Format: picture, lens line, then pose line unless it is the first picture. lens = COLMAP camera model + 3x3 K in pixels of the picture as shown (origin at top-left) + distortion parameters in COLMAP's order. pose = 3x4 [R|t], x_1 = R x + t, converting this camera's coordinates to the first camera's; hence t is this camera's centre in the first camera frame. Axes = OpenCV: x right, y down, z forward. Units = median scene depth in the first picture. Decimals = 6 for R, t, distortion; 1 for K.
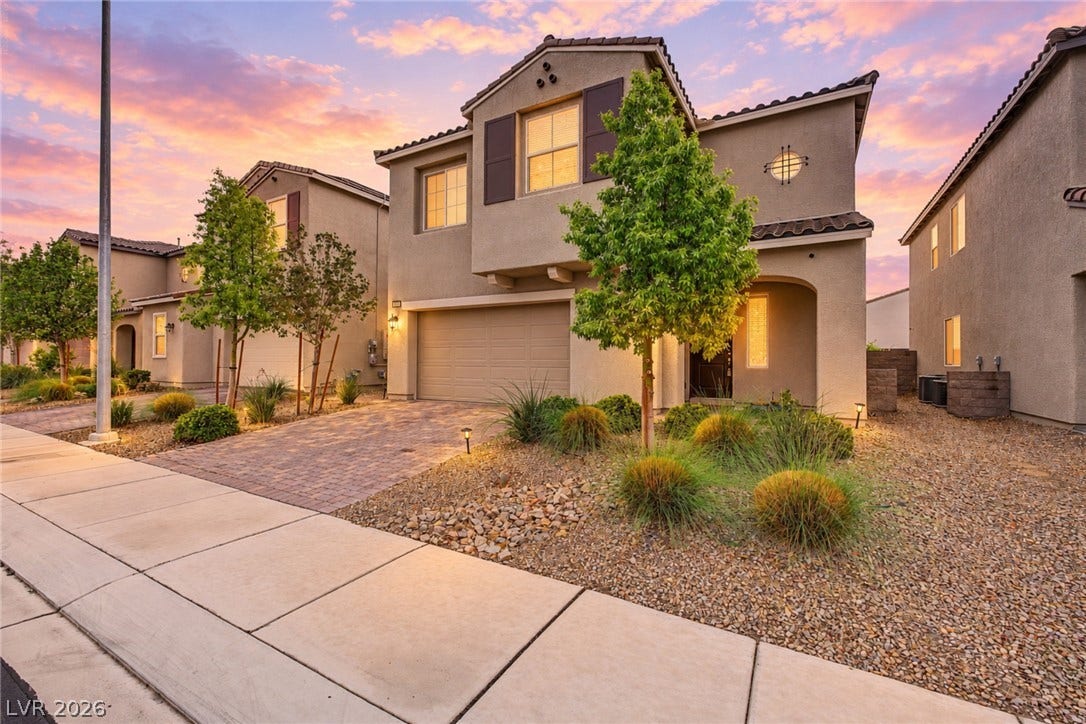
lens RADIAL K [[464.7, 0, 546.8], [0, 464.7, 361.0], [0, 0, 1]] dist [0.003158, 0.000320]
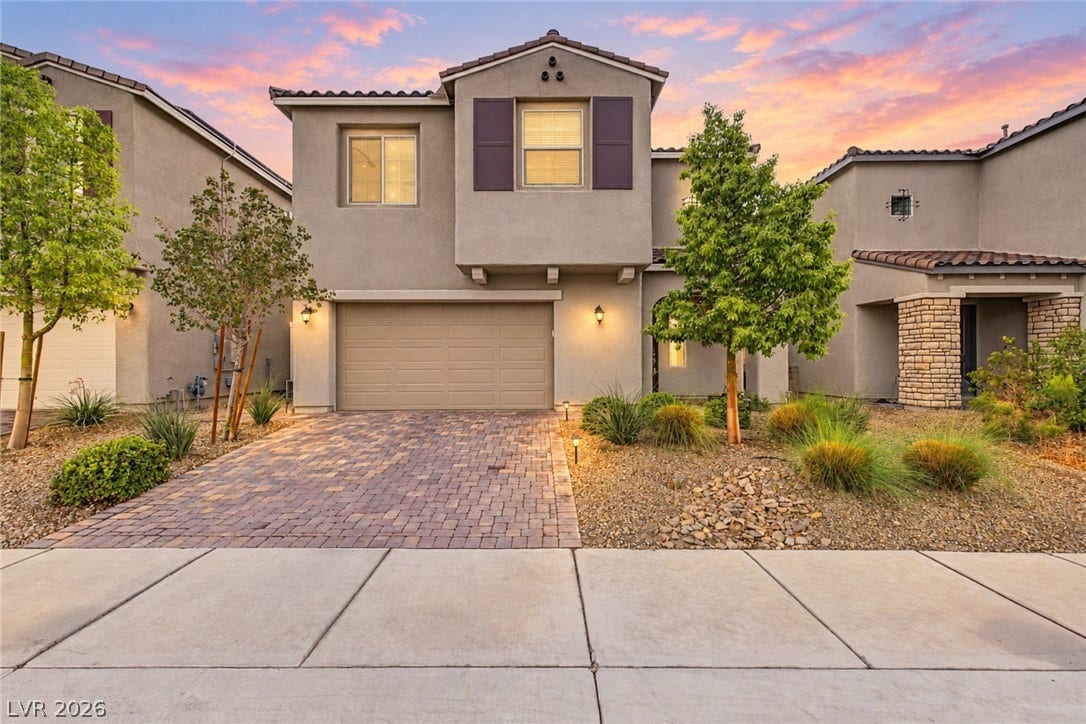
lens RADIAL K [[464.7, 0, 545.7], [0, 464.7, 363.3], [0, 0, 1]] dist [0.003158, 0.000320]
pose [[0.861414, -0.006742, 0.507858, -0.488161], [0.006693, 0.999976, 0.001924, -0.001817], [-0.507859, 0.001742, 0.861438, 0.160960]]
